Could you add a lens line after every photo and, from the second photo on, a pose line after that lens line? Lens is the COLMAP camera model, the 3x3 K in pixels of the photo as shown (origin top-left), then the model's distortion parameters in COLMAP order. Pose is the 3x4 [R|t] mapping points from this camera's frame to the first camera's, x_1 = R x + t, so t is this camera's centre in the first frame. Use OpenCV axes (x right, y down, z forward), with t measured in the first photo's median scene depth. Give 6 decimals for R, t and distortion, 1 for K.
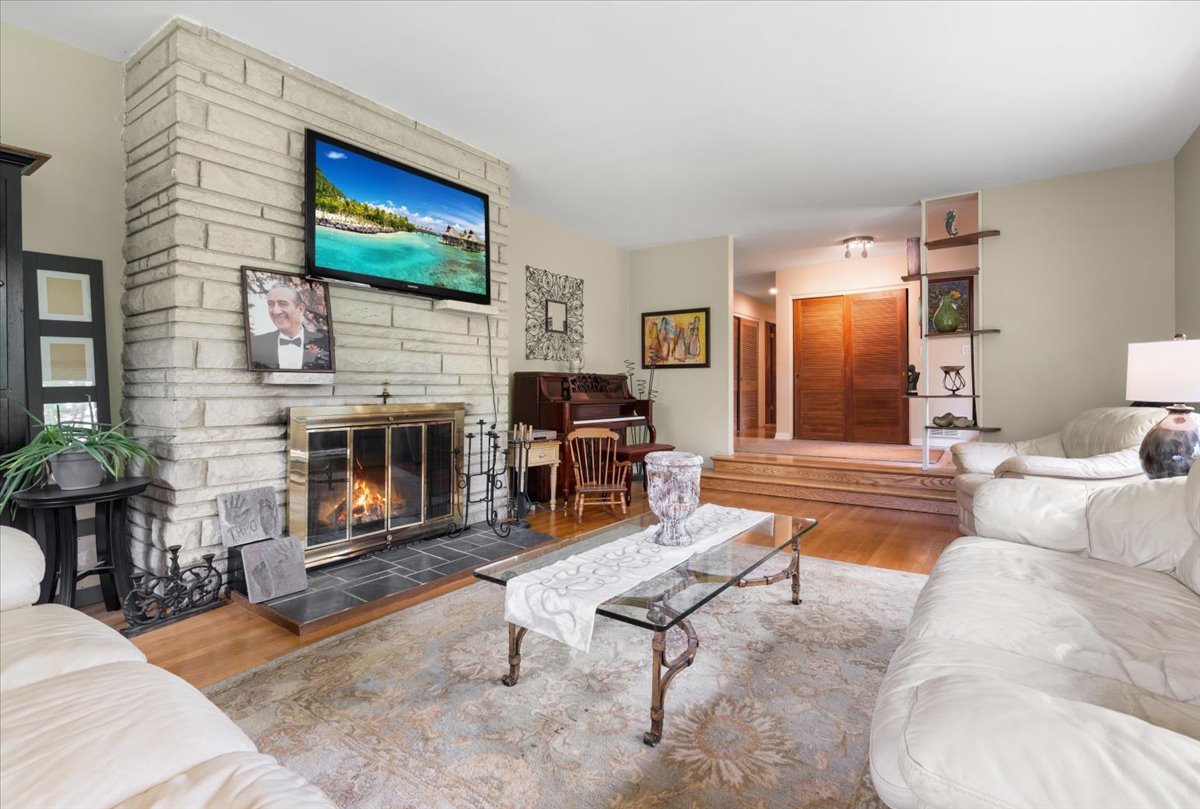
lens RADIAL K [[576.2, 0, 597.9], [0, 576.2, 392.9], [0, 0, 1]] dist [-0.016144, 0.000413]
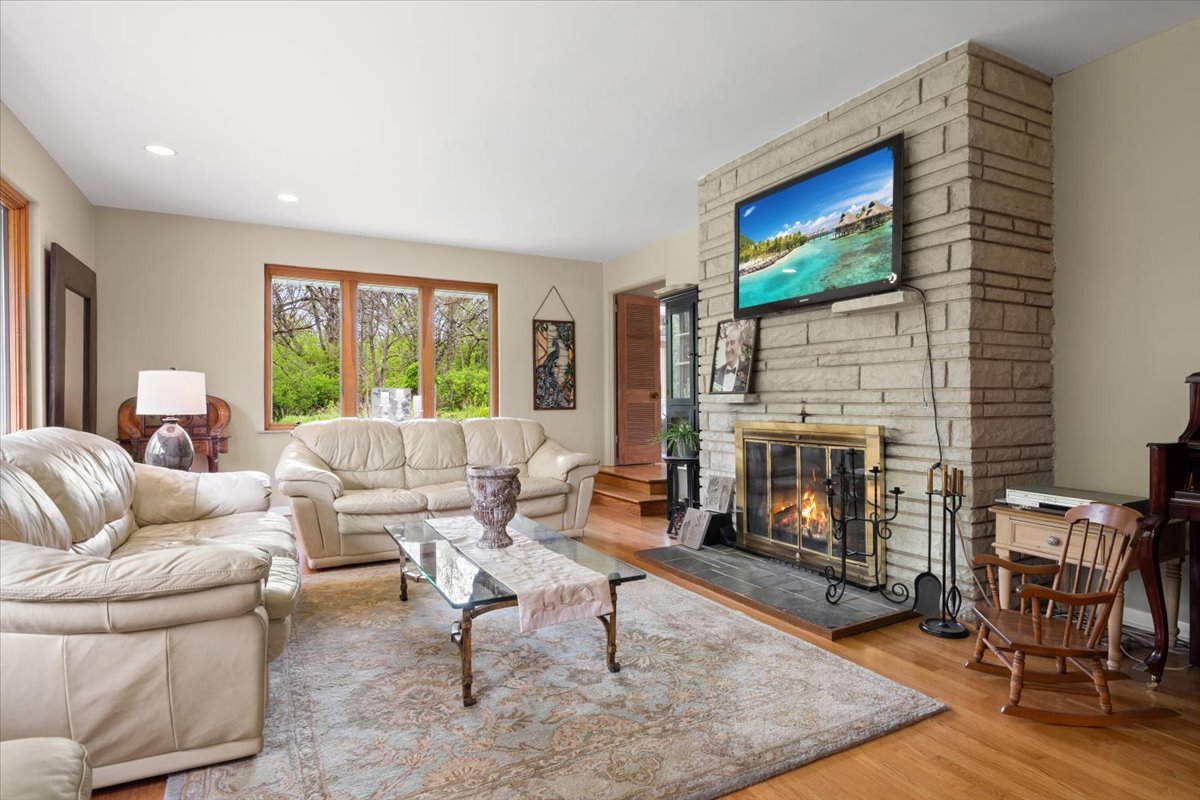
lens RADIAL K [[651.1, 0, 607.1], [0, 651.1, 395.6], [0, 0, 1]] dist [-0.002022, 0.001905]
pose [[-0.452236, 0.001257, -0.891898, 0.752184], [0.000123, 0.999999, 0.001347, -0.027124], [0.891898, 0.000500, -0.452235, 1.137667]]
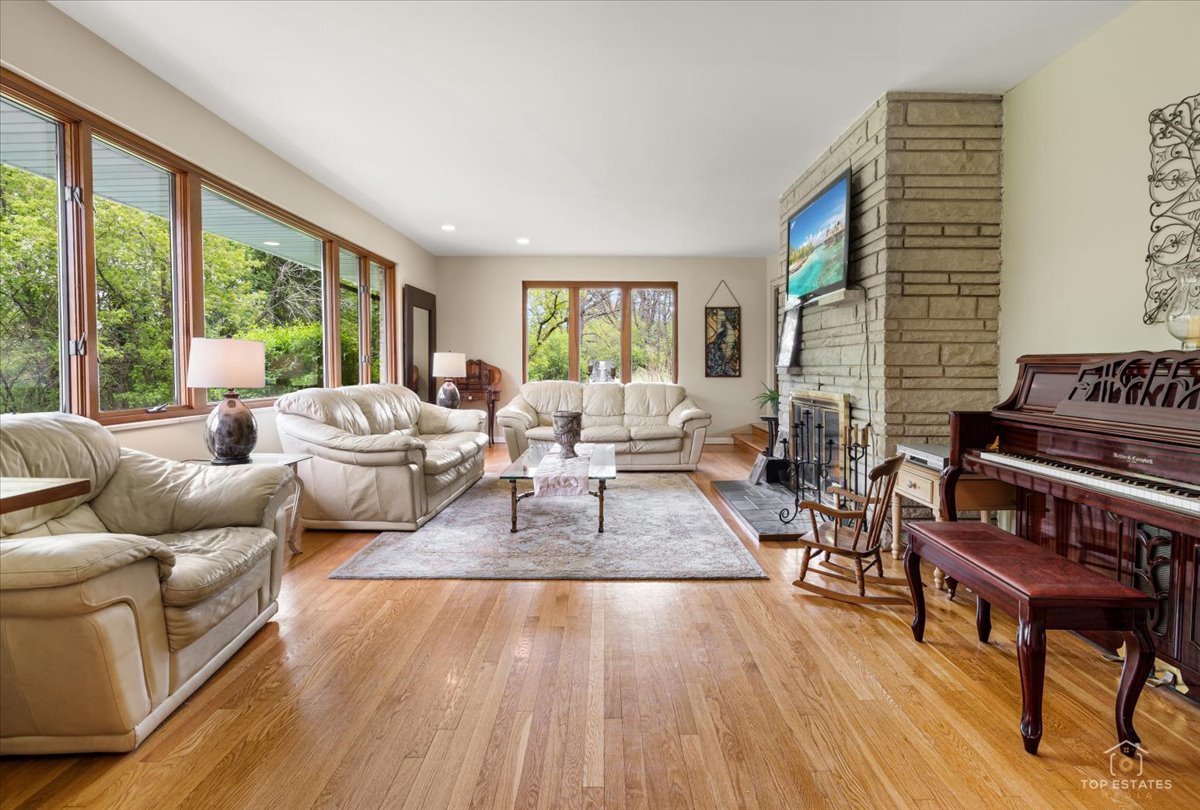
lens RADIAL K [[576.2, 0, 595.8], [0, 576.2, 380.0], [0, 0, 1]] dist [-0.016144, 0.000413]
pose [[-0.827007, 0.016602, -0.561946, 0.719304], [-0.001500, 0.999495, 0.031737, -0.040882], [0.562190, 0.027089, -0.826565, 1.676392]]
